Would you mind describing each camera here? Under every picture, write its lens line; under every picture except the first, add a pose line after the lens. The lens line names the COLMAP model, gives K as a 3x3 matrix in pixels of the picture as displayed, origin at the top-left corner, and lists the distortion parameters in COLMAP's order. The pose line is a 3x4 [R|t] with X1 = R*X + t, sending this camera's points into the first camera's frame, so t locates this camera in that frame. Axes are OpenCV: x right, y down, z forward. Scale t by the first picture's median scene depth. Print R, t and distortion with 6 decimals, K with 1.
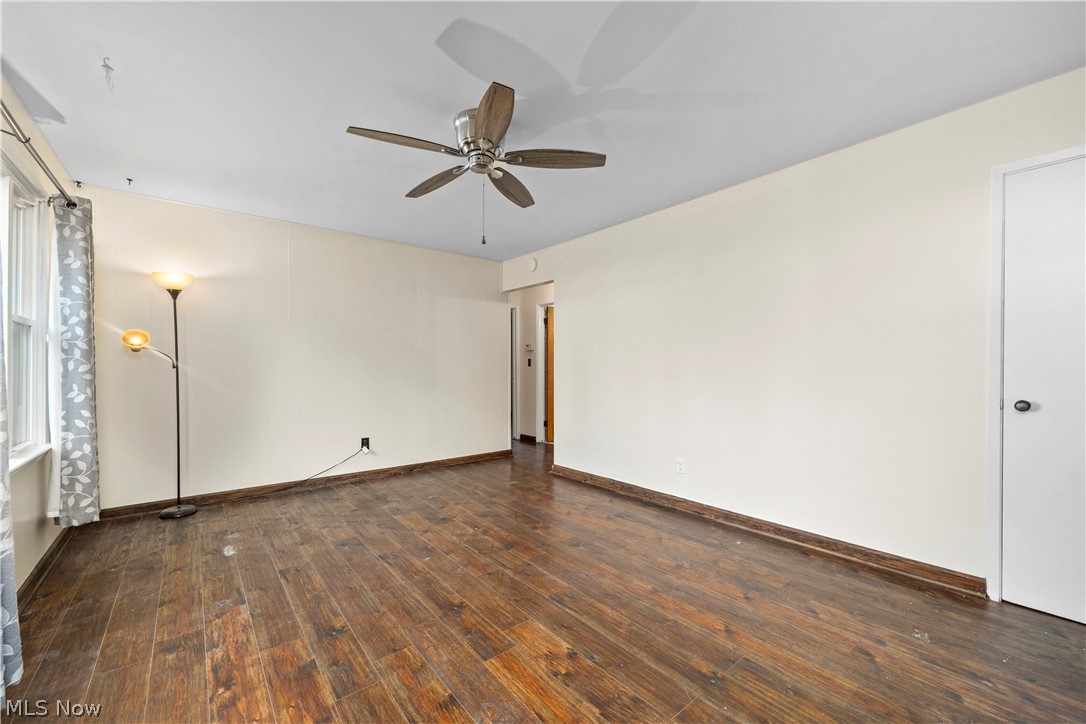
lens RADIAL K [[426.2, 0, 532.2], [0, 426.2, 370.6], [0, 0, 1]] dist [-0.000803, -0.000498]
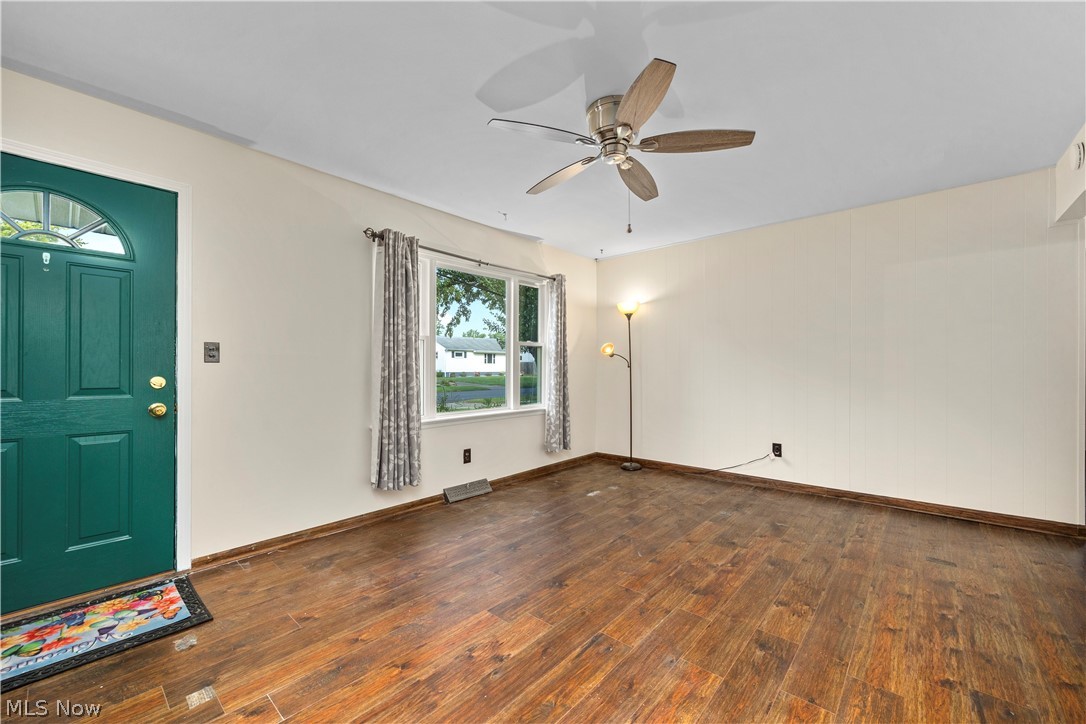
lens RADIAL K [[426.2, 0, 550.5], [0, 426.2, 366.9], [0, 0, 1]] dist [-0.000803, -0.000498]
pose [[0.182519, -0.004411, -0.983192, 0.742821], [-0.003250, 0.999982, -0.005090, 0.002409], [0.983197, 0.004124, 0.182501, 0.643581]]
